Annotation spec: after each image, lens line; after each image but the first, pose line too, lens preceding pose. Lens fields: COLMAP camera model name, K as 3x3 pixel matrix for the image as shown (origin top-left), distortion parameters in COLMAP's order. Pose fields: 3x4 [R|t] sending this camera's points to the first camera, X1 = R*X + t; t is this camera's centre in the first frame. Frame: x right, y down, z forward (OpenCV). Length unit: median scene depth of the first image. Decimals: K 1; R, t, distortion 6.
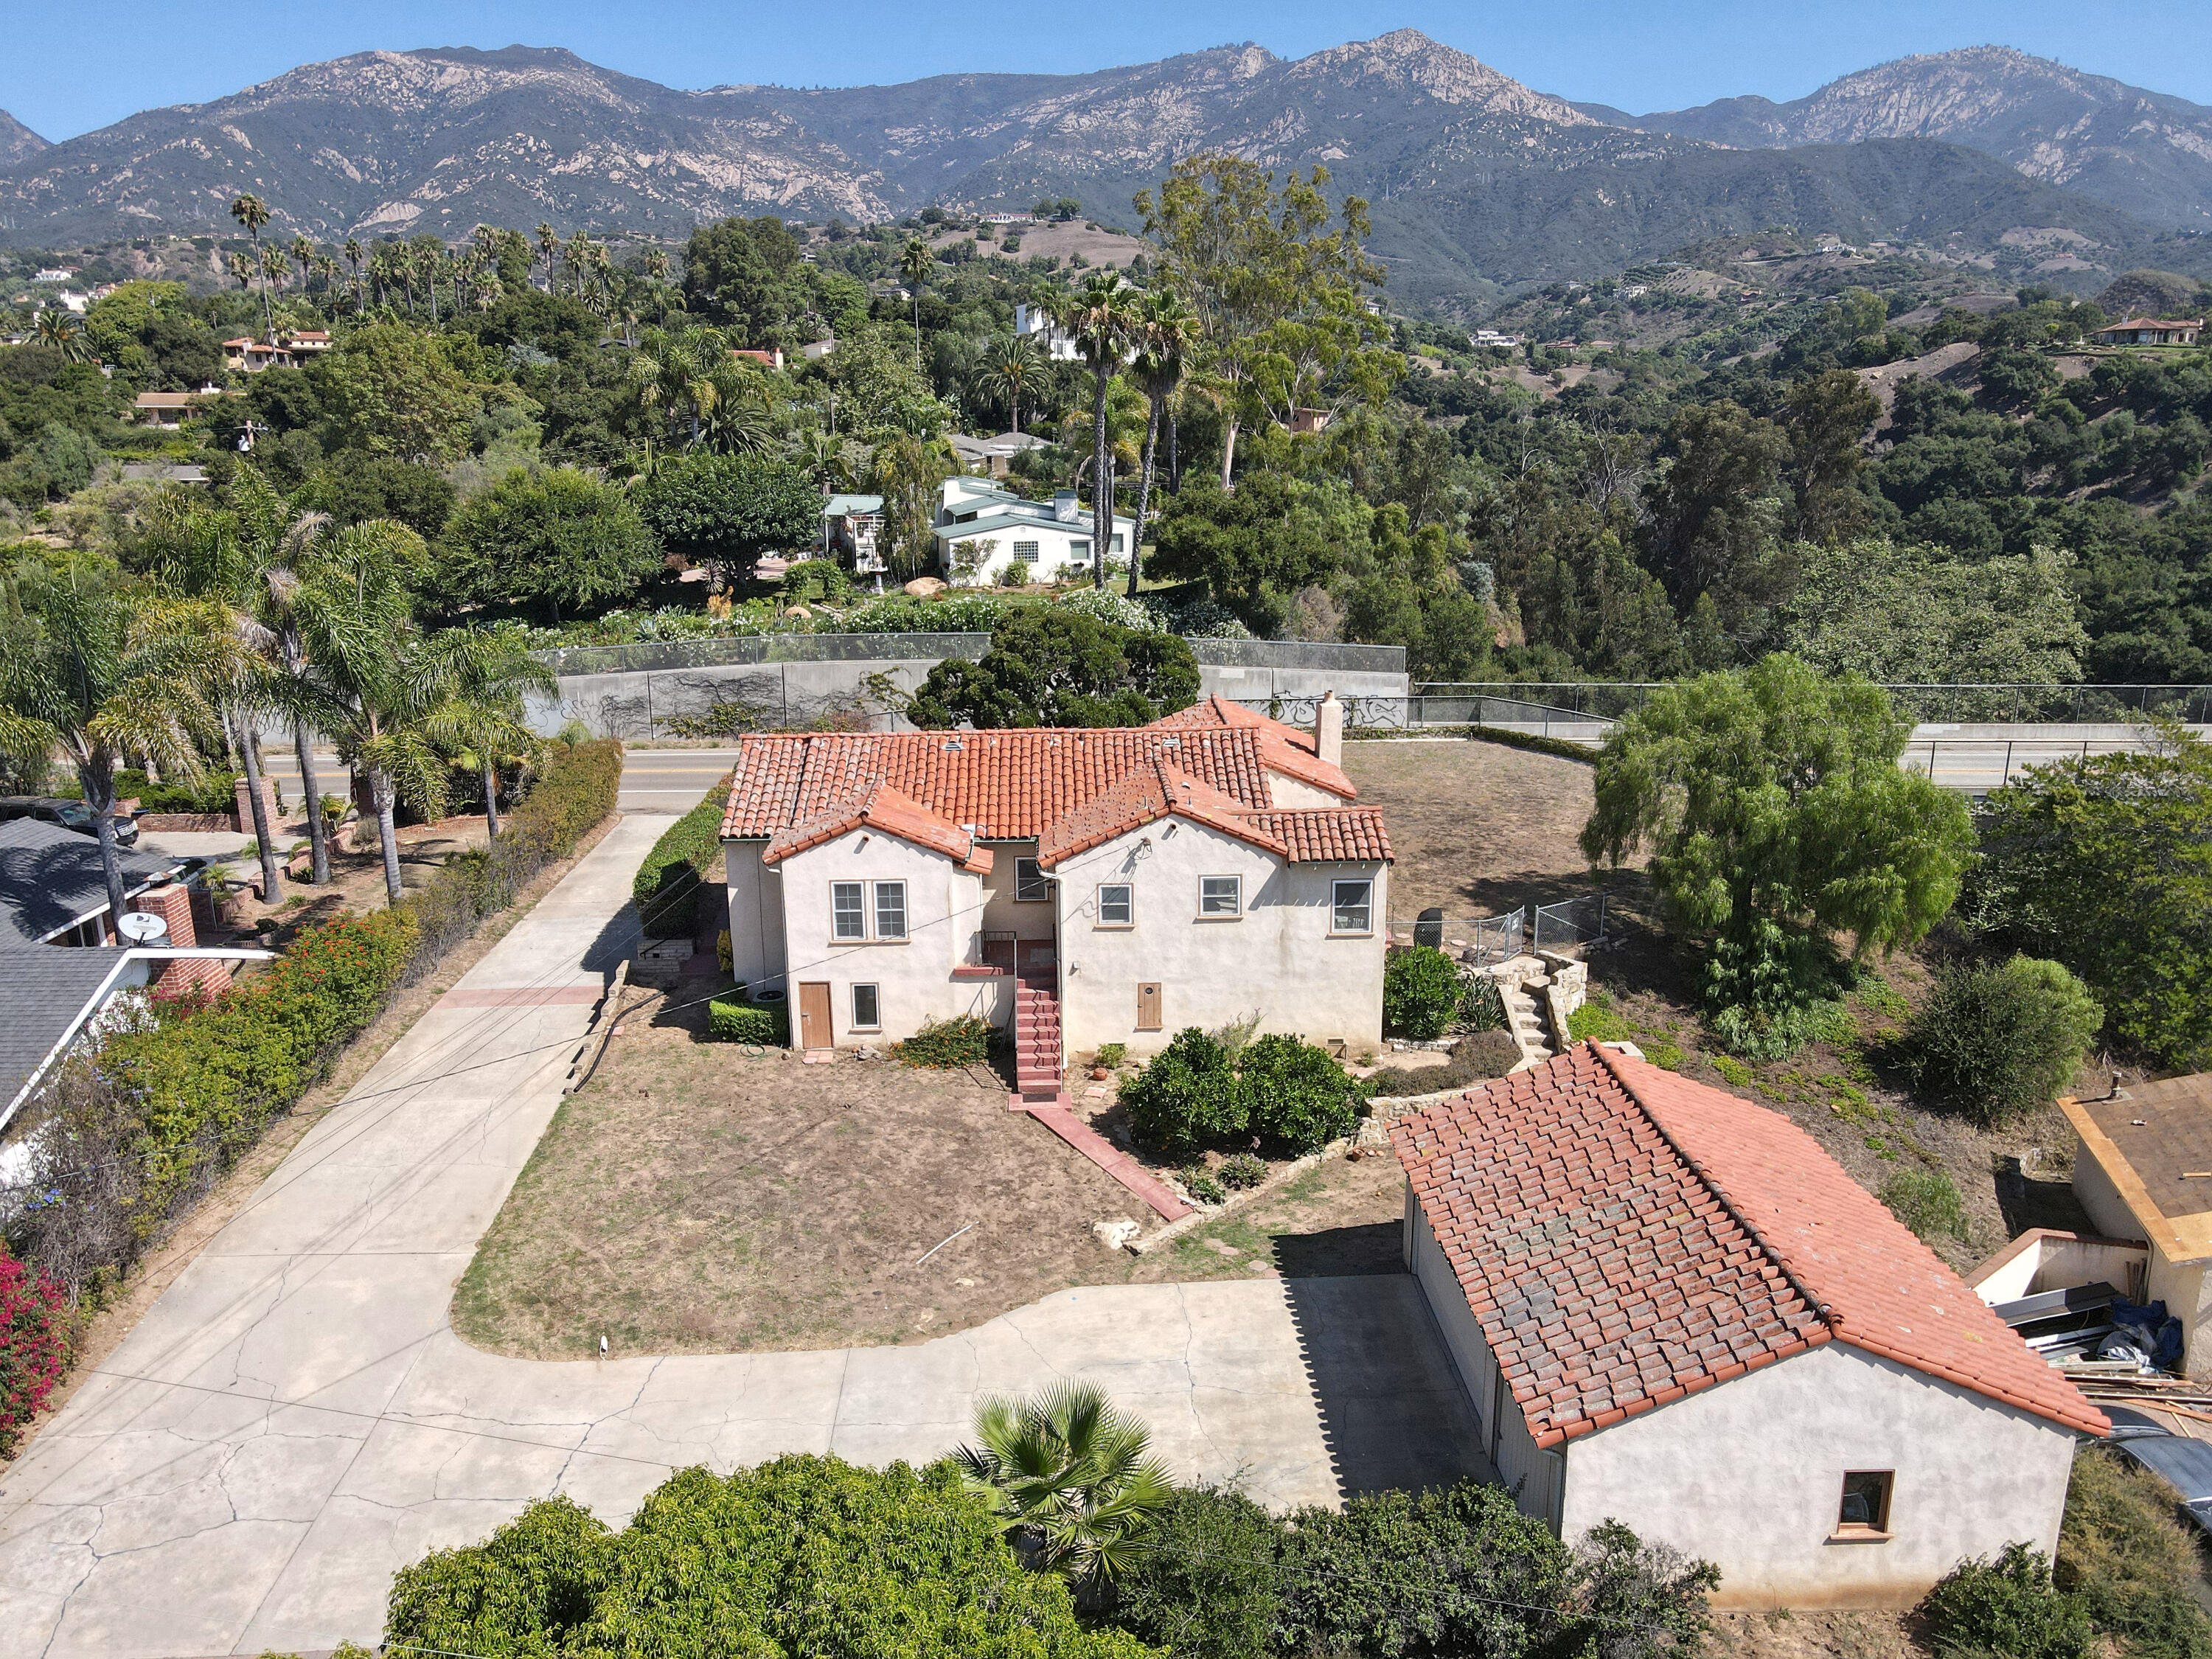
lens RADIAL K [[1587.2, 0, 1115.2], [0, 1587.2, 821.7], [0, 0, 1]] dist [-0.004716, 0.013560]
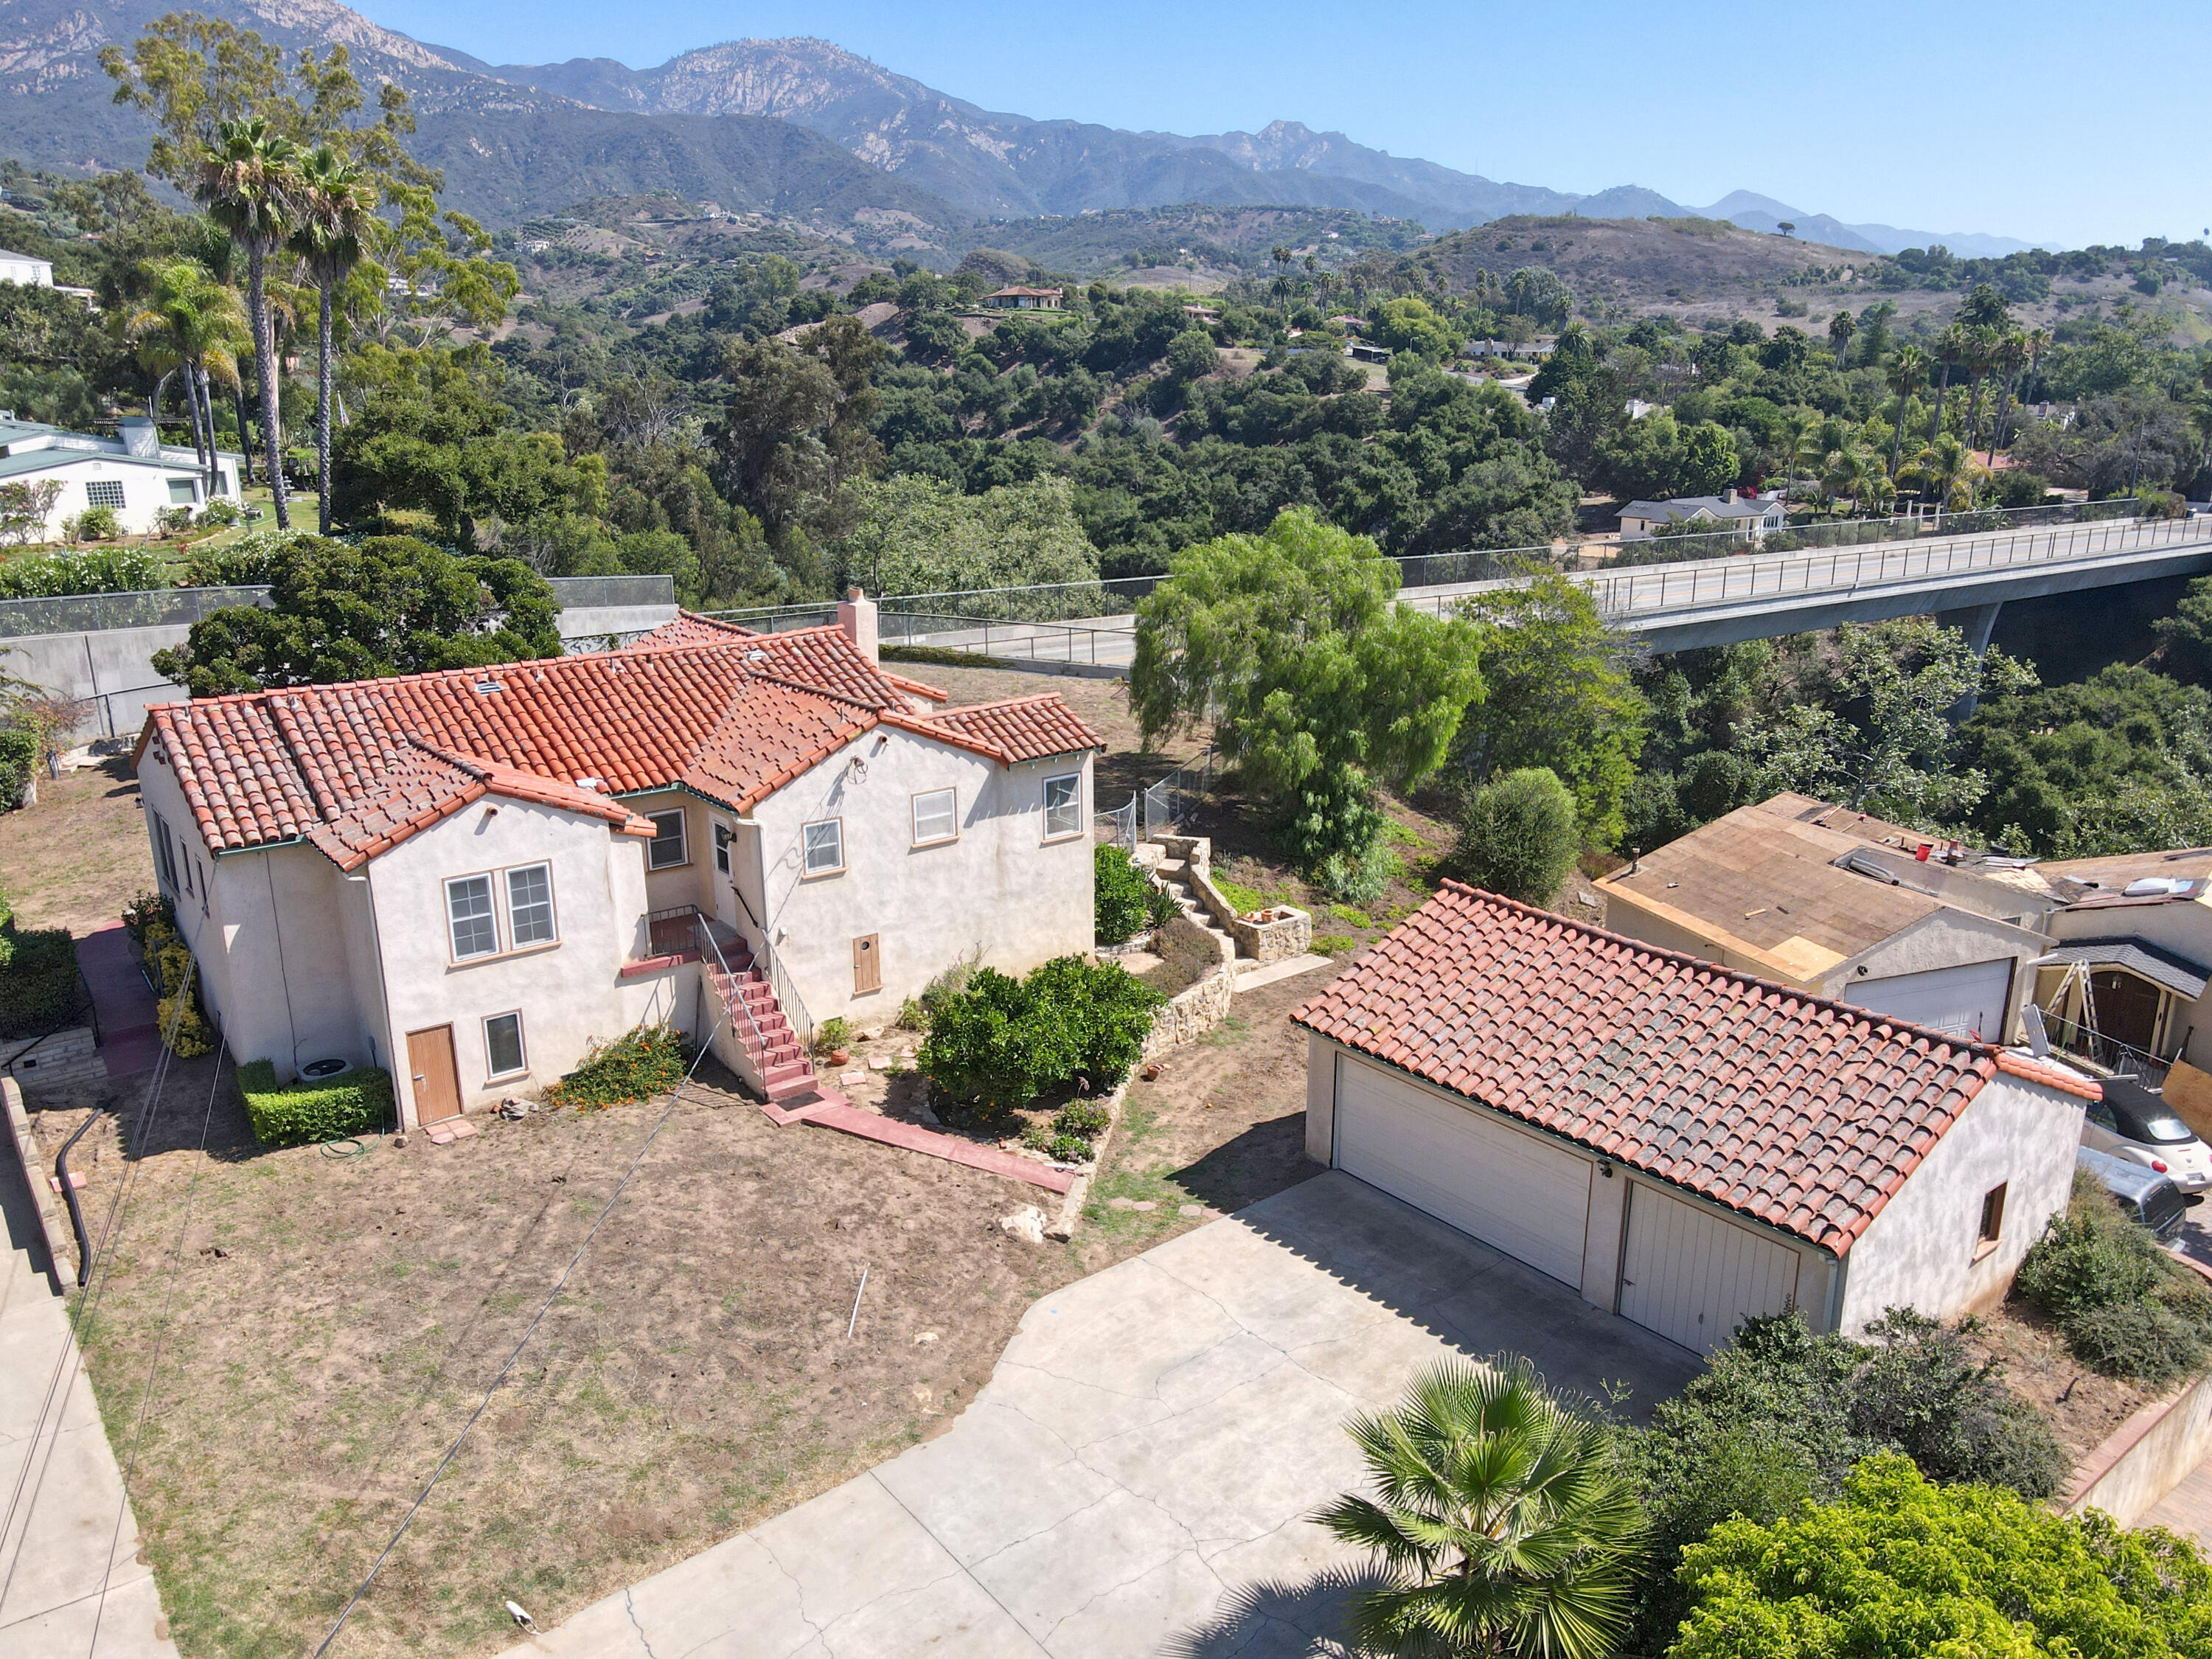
lens RADIAL K [[1587.2, 0, 1120.2], [0, 1587.2, 839.1], [0, 0, 1]] dist [-0.004716, 0.013560]
pose [[0.815259, -0.160724, 0.556346, -0.315578], [0.139829, 0.986922, 0.080211, 0.005206], [-0.561961, 0.012400, 0.827070, 0.248286]]
